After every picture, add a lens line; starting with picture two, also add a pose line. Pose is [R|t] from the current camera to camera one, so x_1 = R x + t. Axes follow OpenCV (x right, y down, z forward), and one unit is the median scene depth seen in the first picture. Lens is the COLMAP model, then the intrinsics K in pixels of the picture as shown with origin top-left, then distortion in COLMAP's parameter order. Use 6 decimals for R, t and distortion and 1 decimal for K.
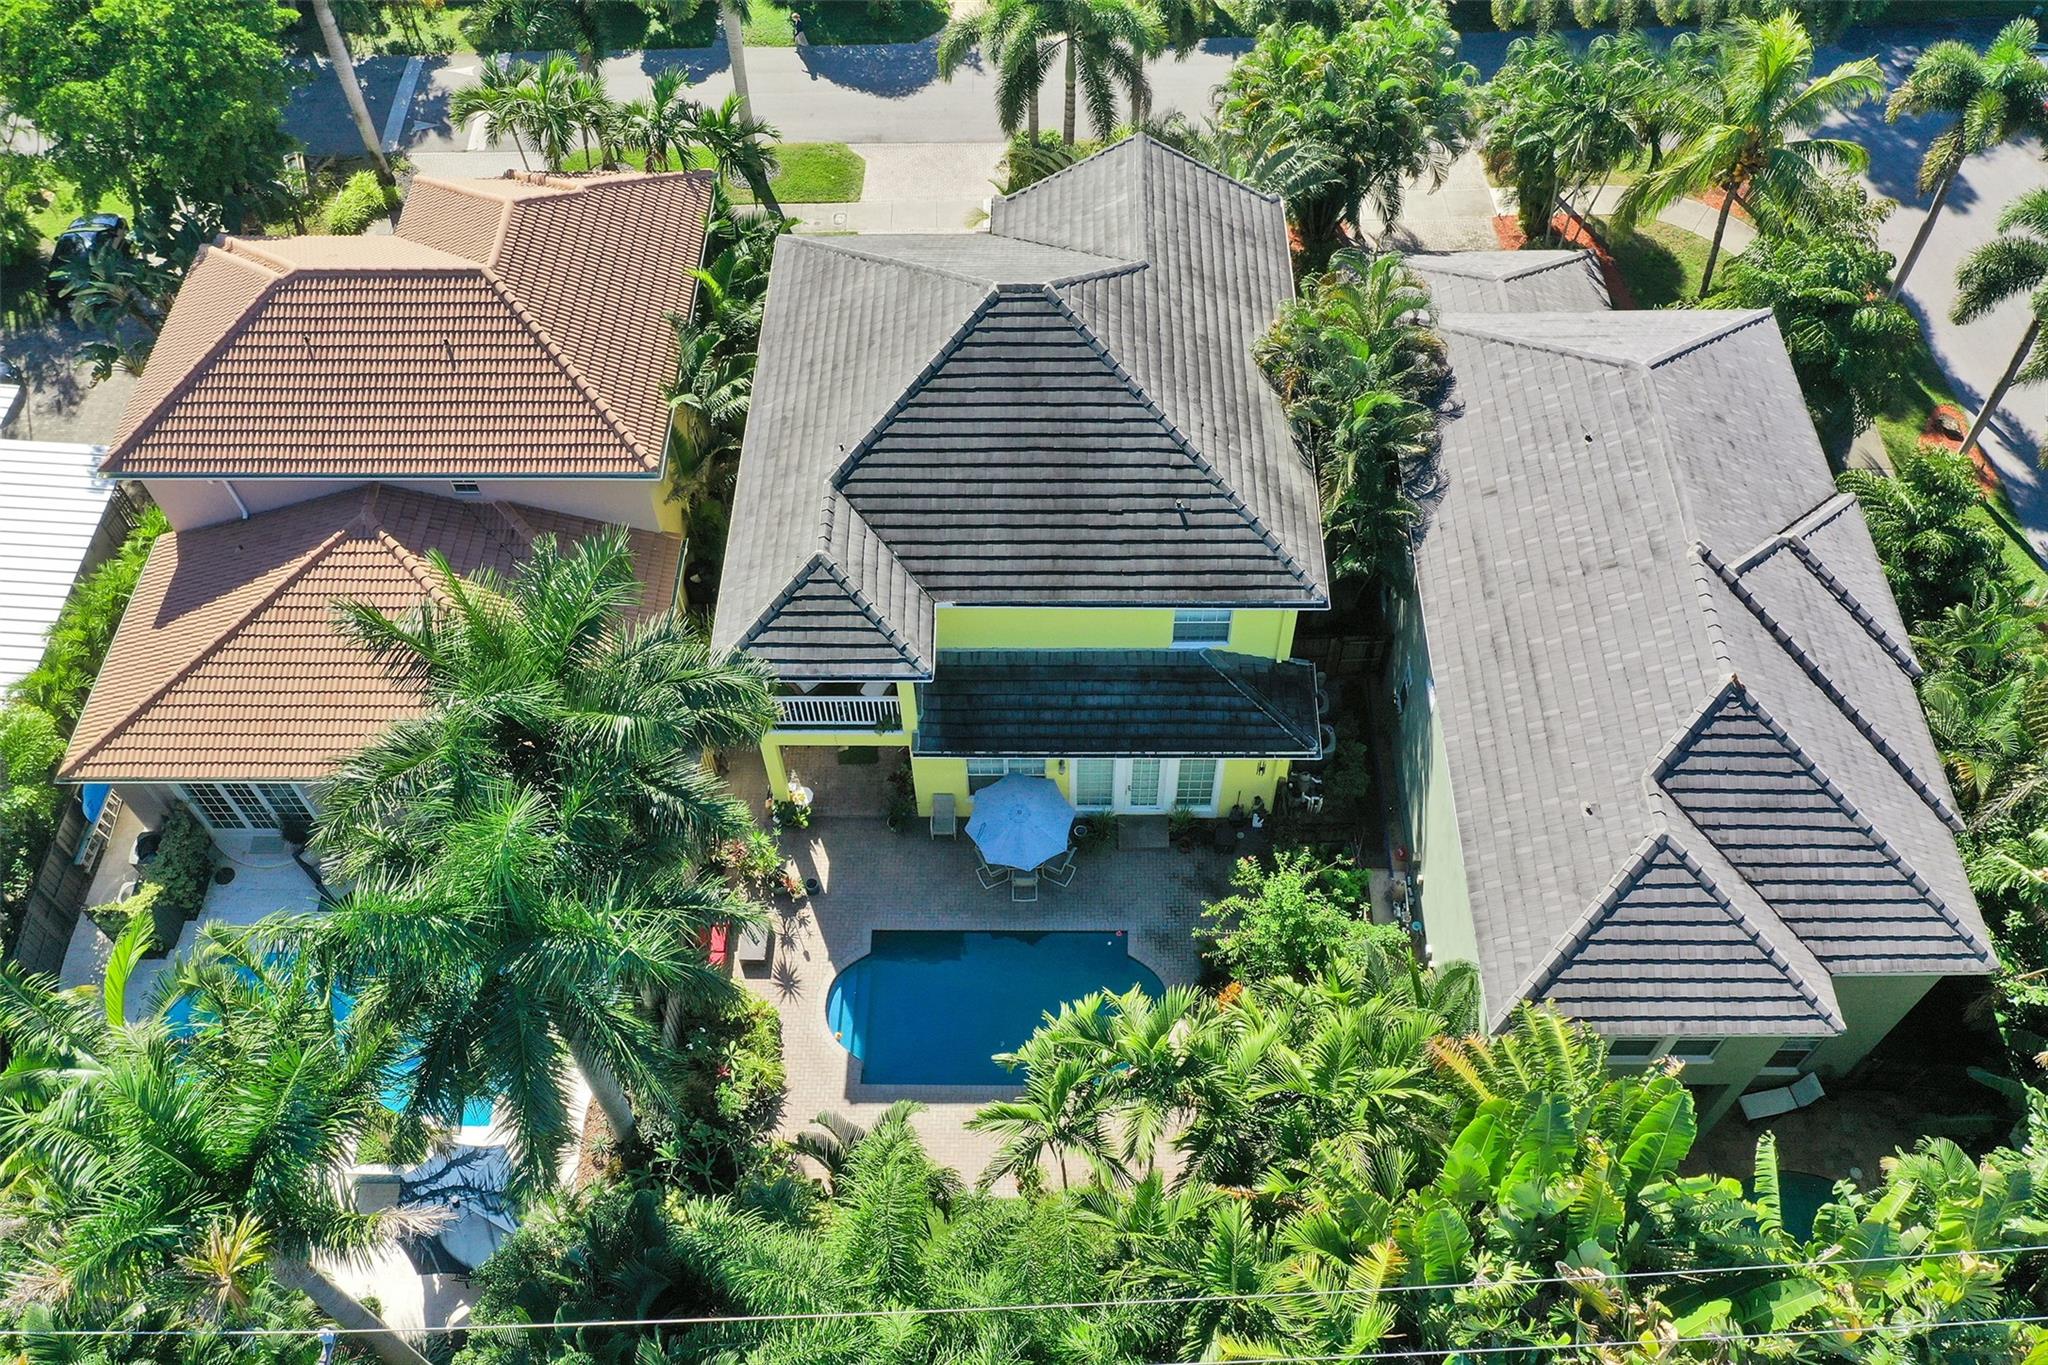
lens RADIAL K [[1646.1, 0, 1022.1], [0, 1646.1, 692.3], [0, 0, 1]] dist [-0.003036, 0.007182]
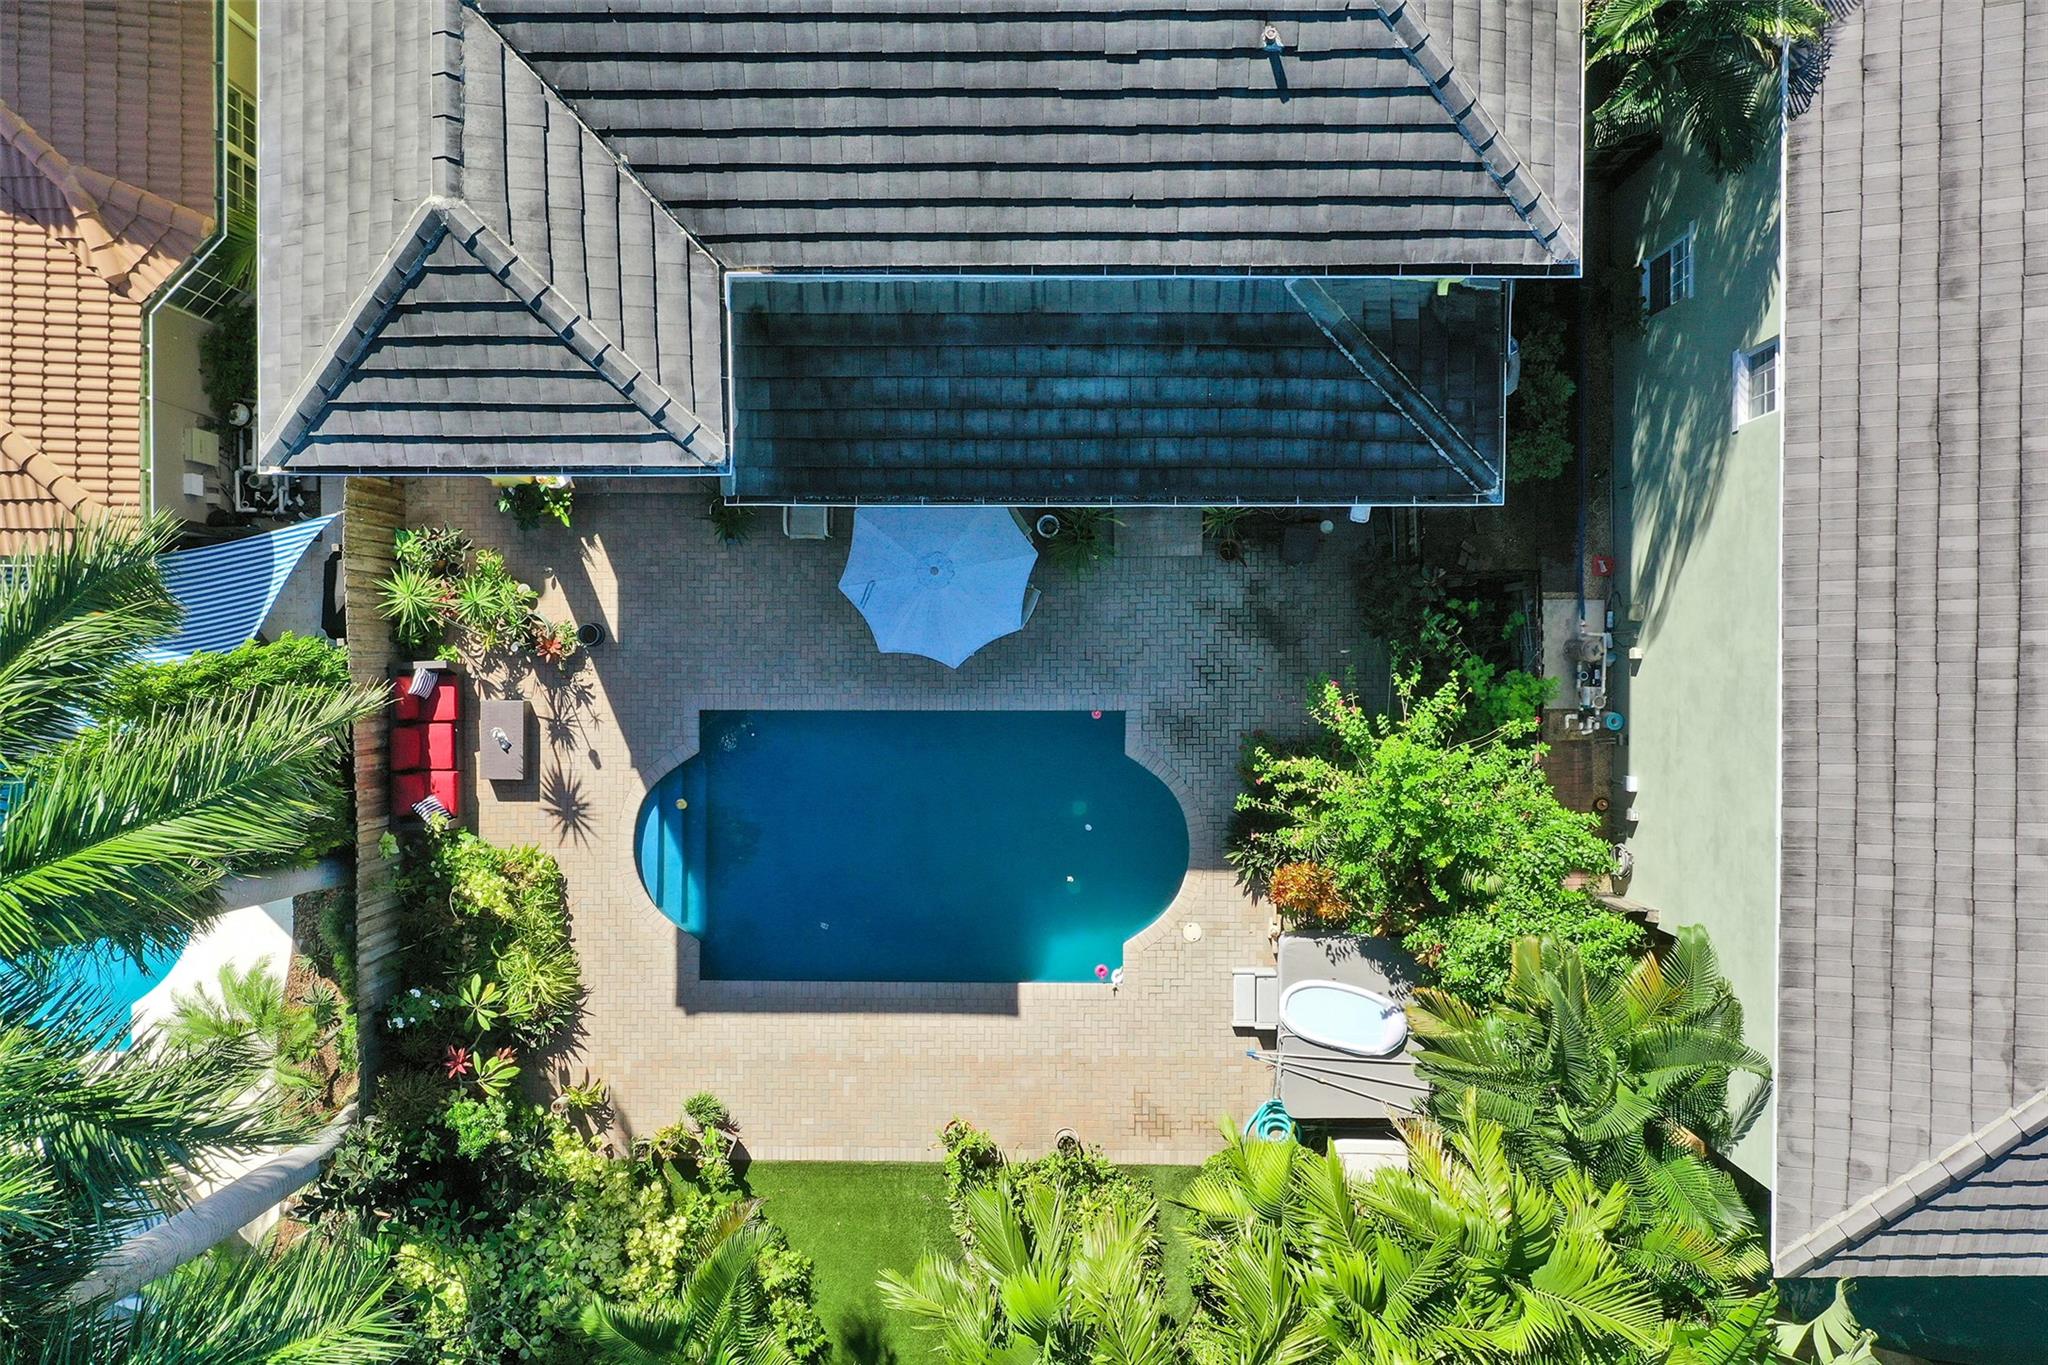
lens RADIAL K [[1646.1, 0, 1023.7], [0, 1646.1, 675.2], [0, 0, 1]] dist [-0.003036, 0.007182]
pose [[0.999898, -0.014270, 0.000330, 0.028823], [0.011332, 0.807645, 0.589561, -0.232727], [-0.008680, -0.589497, 0.807724, 0.558478]]
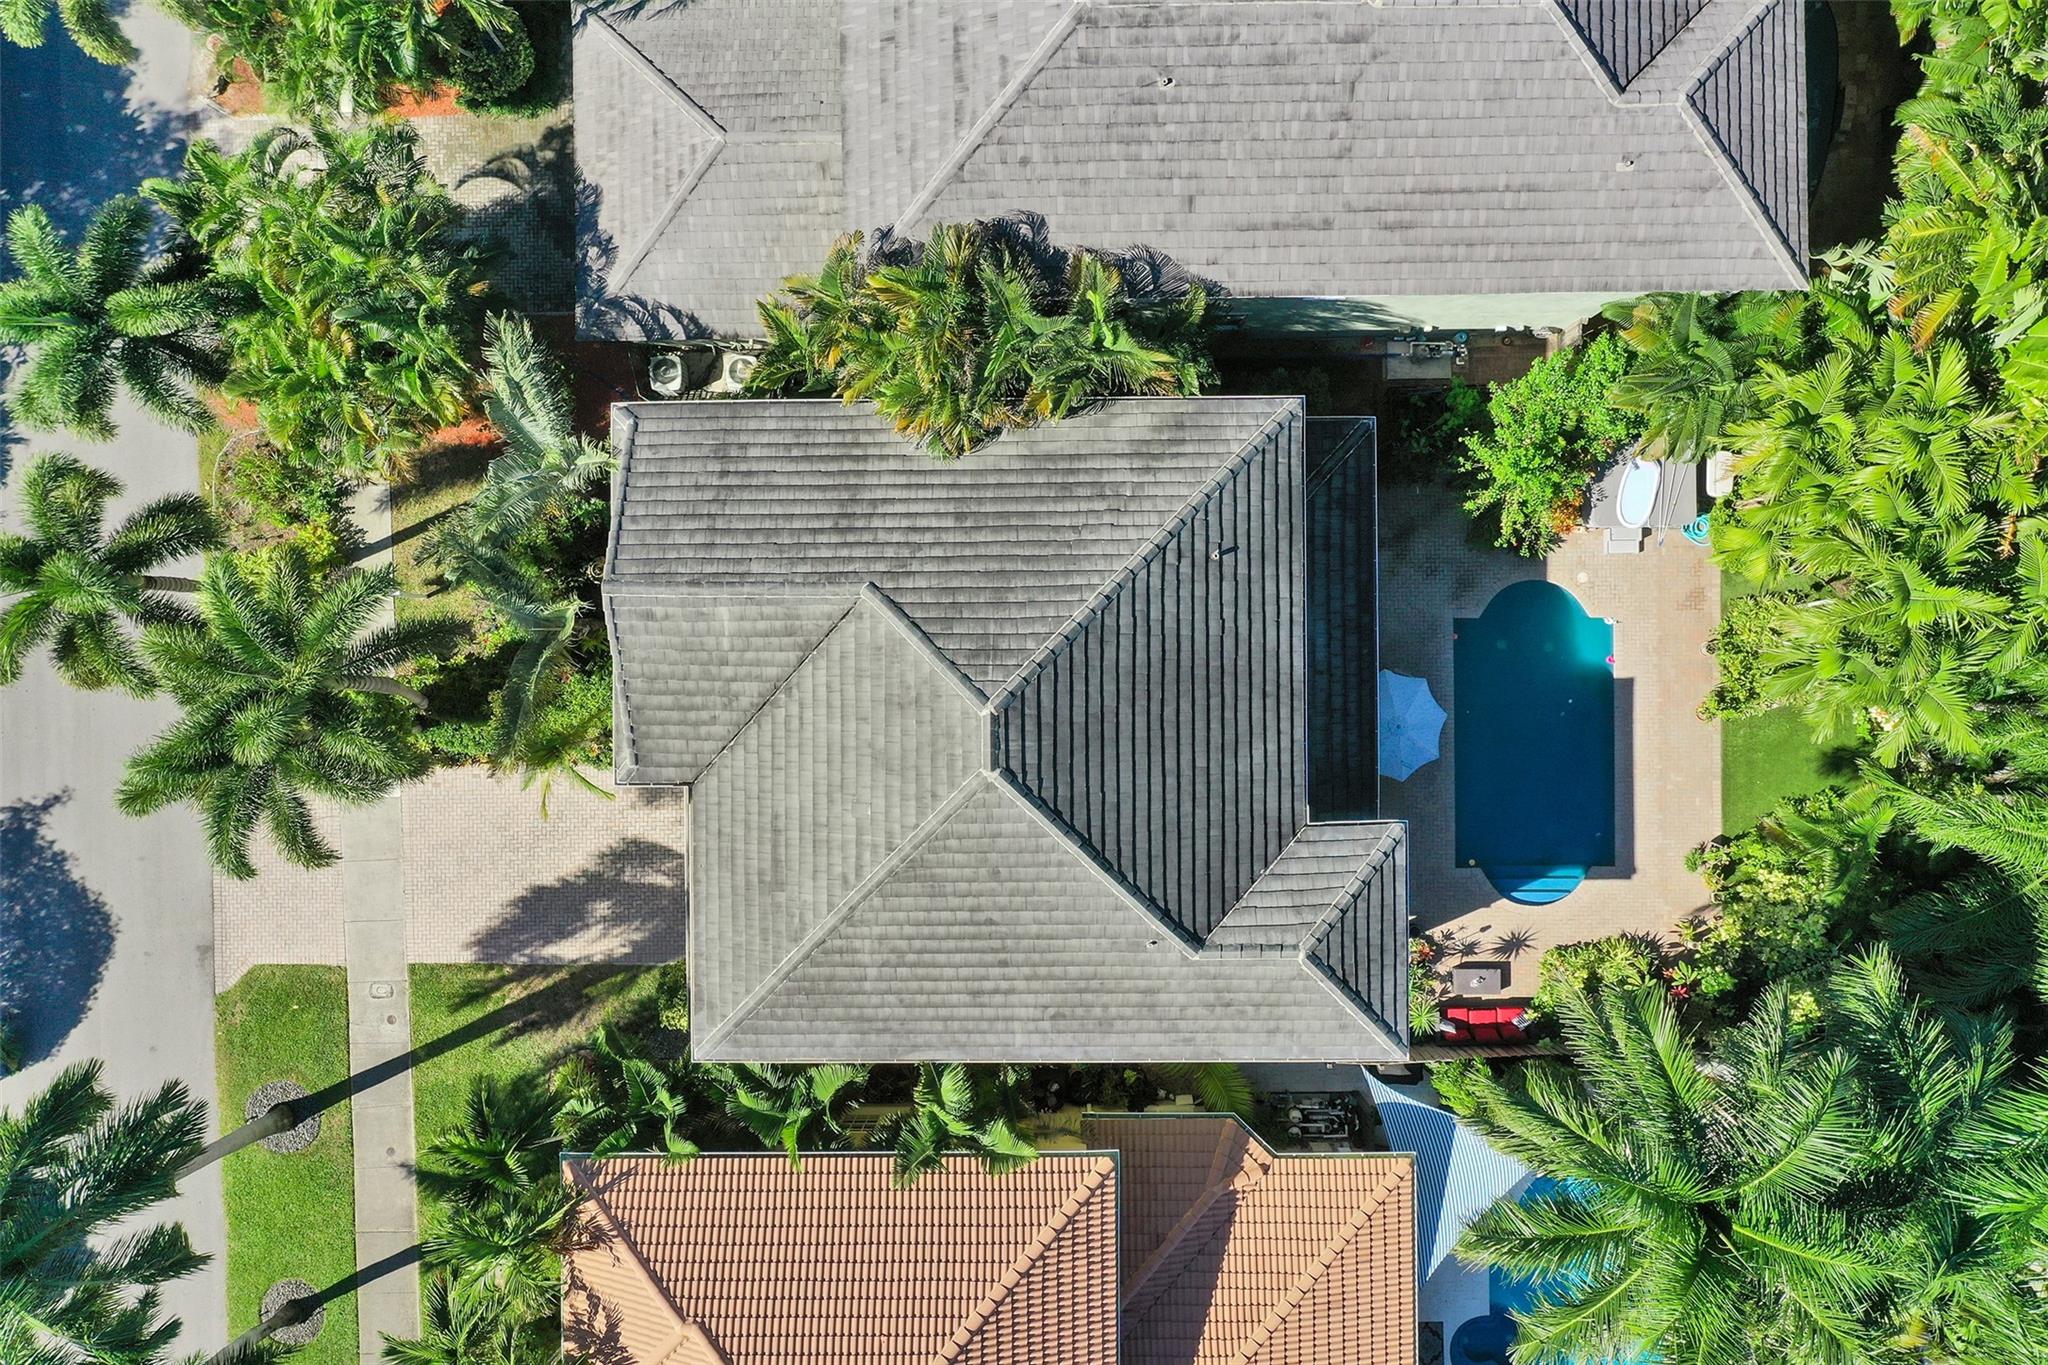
lens RADIAL K [[1646.1, 0, 995.2], [0, 1646.1, 691.4], [0, 0, 1]] dist [-0.003036, 0.007182]
pose [[-0.026598, -0.999570, 0.012339, 0.014308], [0.823951, -0.014933, 0.566464, -0.714612], [-0.566036, 0.025233, 0.823994, 0.338477]]
